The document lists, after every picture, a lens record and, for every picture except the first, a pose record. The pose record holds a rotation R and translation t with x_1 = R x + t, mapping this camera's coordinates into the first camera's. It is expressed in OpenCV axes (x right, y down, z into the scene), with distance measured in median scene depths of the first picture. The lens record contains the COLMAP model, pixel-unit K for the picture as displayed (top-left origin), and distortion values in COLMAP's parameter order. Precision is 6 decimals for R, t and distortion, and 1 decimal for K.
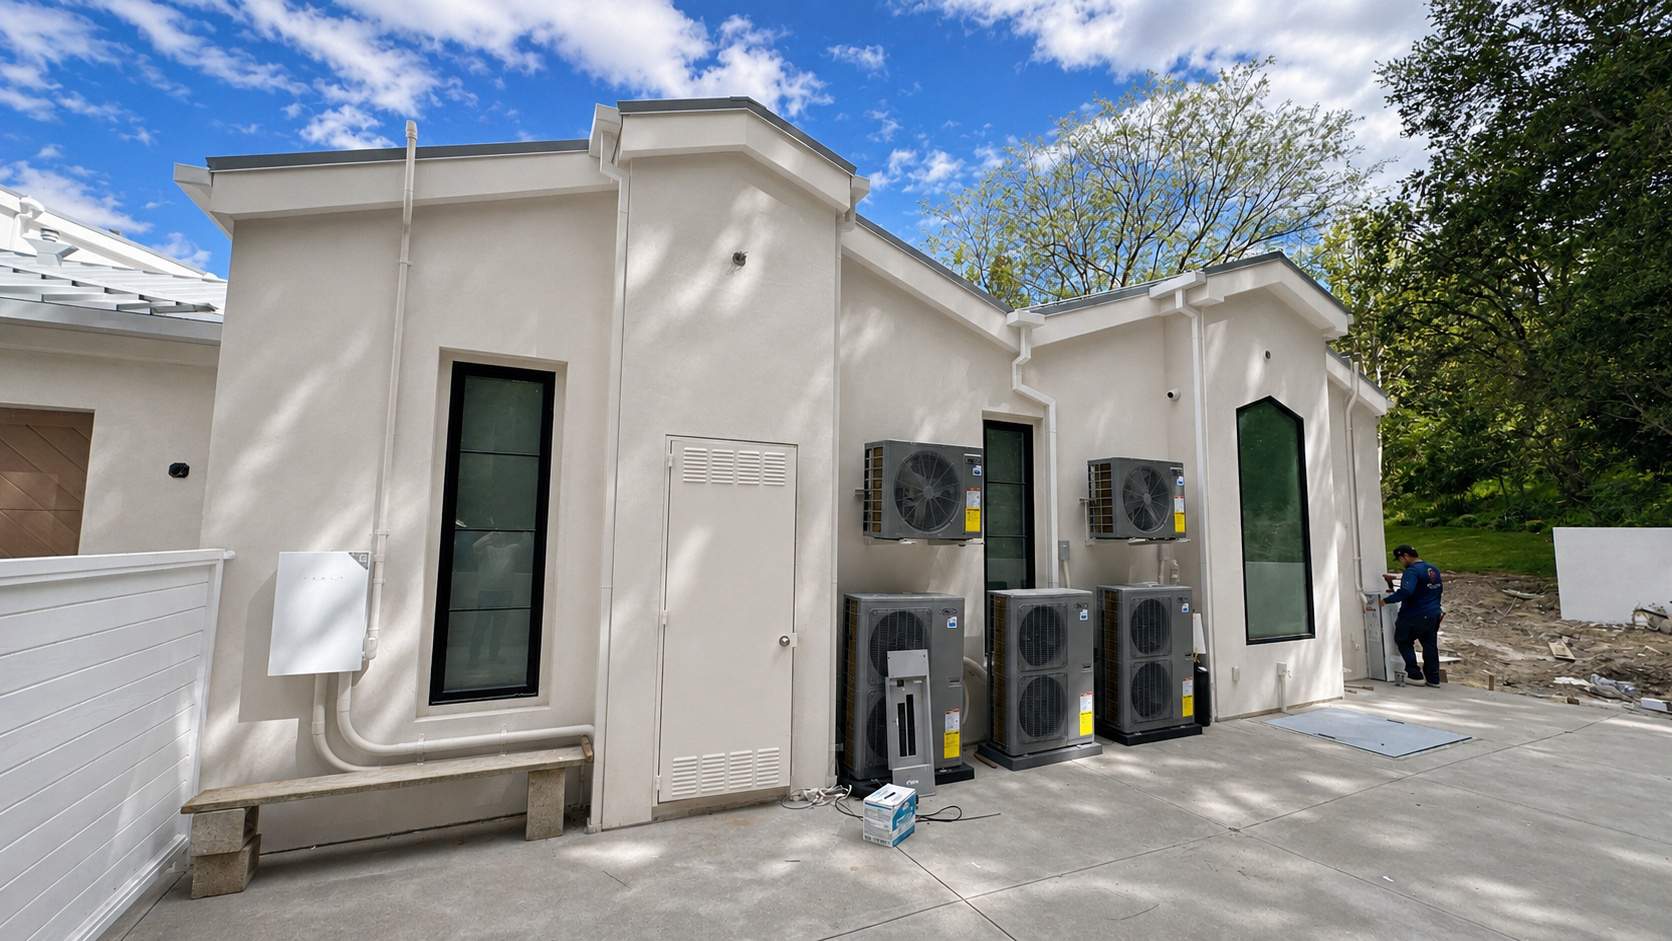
lens RADIAL K [[683.8, 0, 836.0], [0, 683.8, 470.5], [0, 0, 1]] dist [-0.001804, -0.000215]
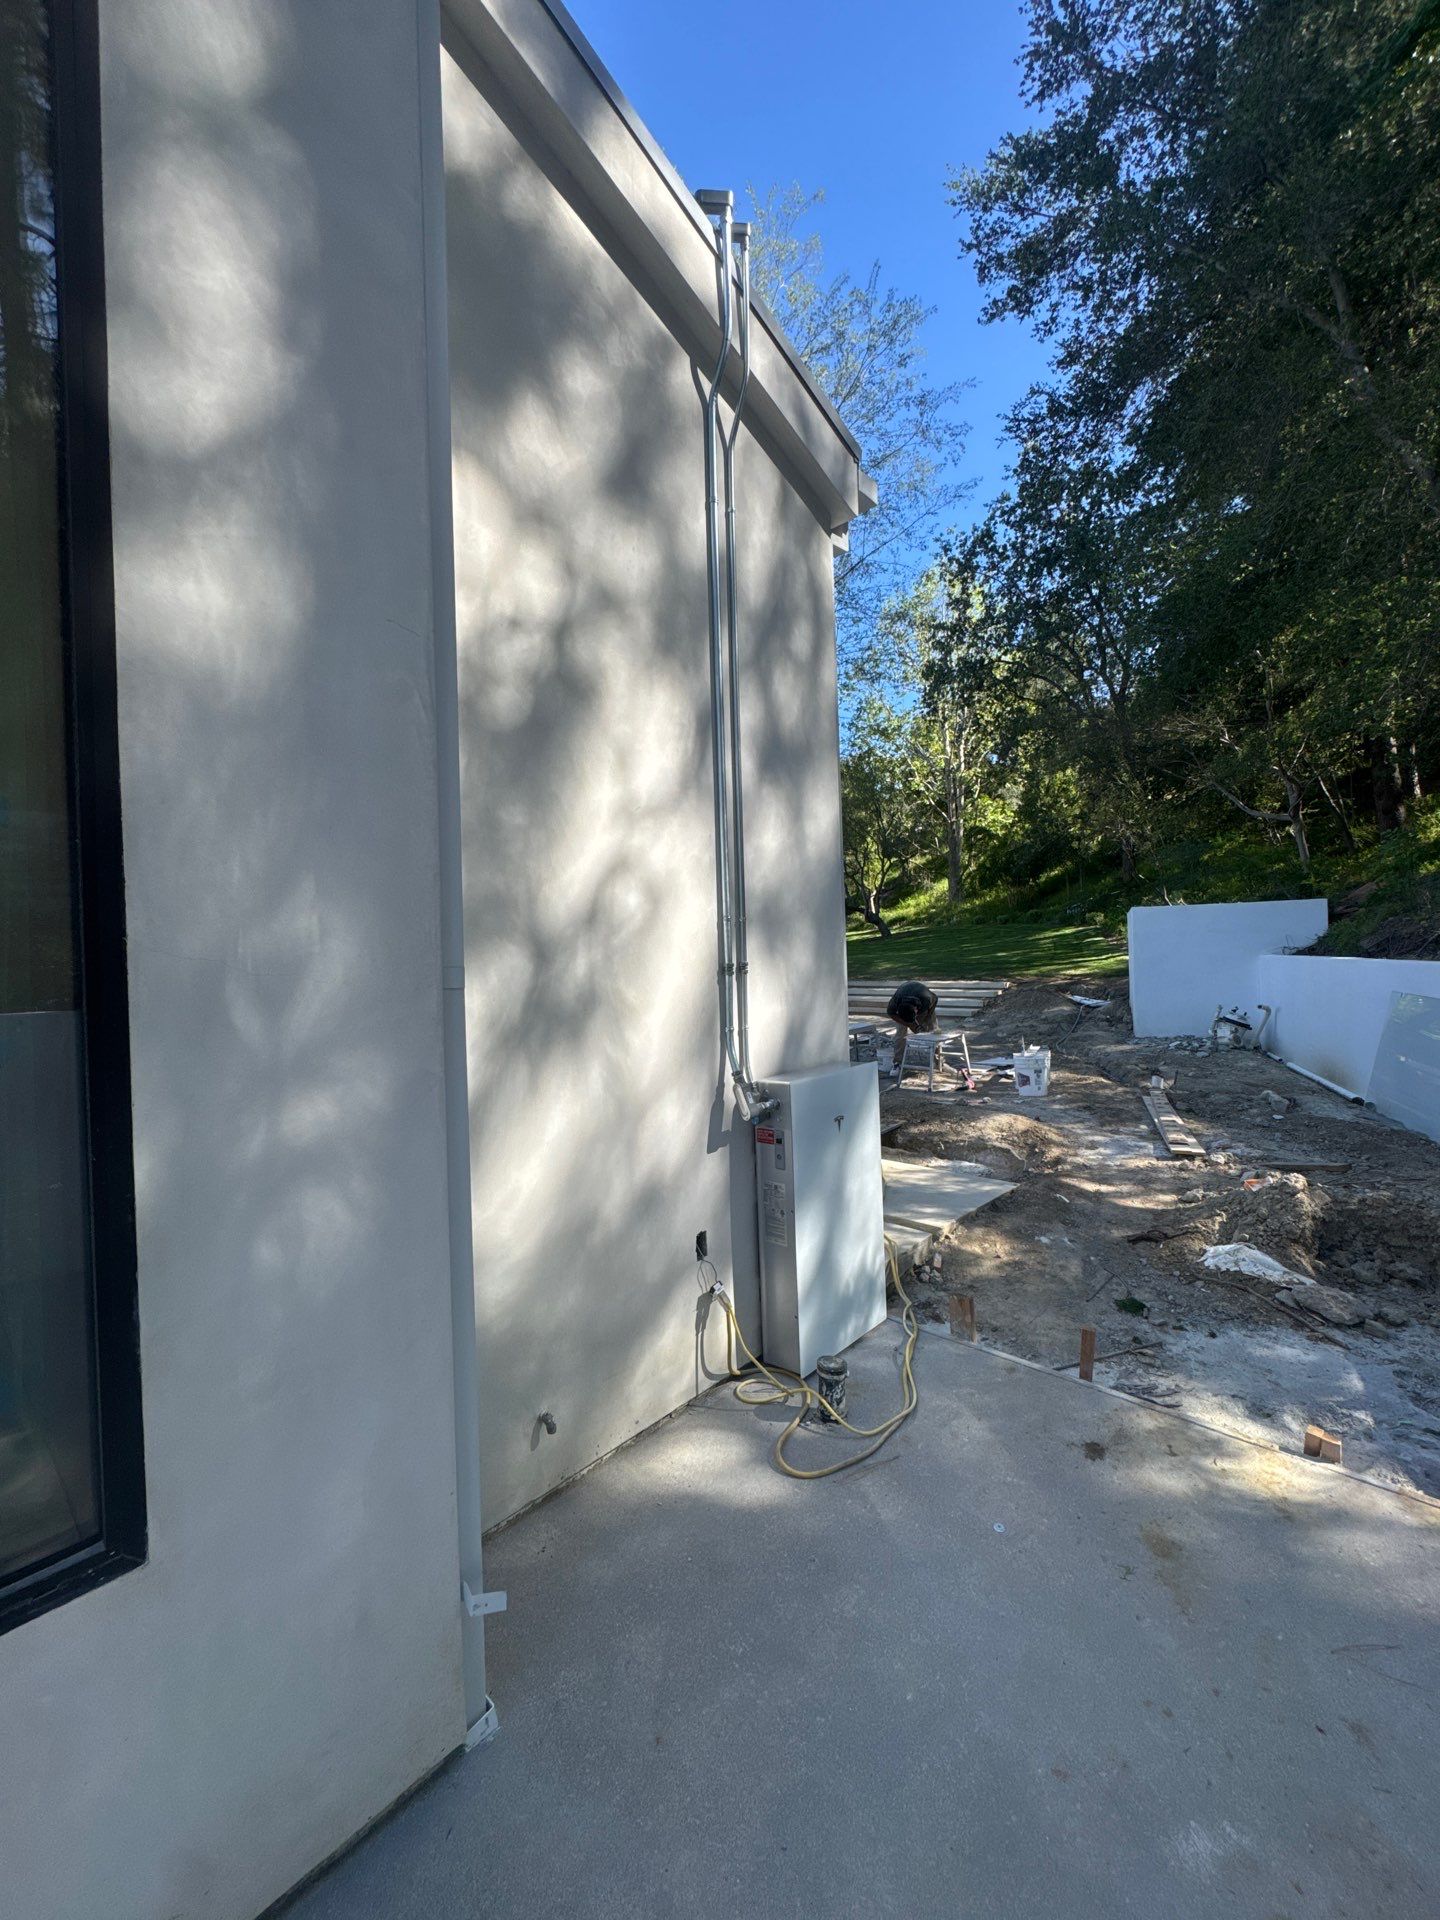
lens RADIAL K [[761.9, 0, 723.6], [0, 761.9, 965.2], [0, 0, 1]] dist [-0.001714, 0.000159]
pose [[0.935996, -0.040229, 0.349705, 0.307336], [0.005084, 0.994889, 0.100843, 0.047133], [-0.351975, -0.092611, 0.931417, 0.340583]]
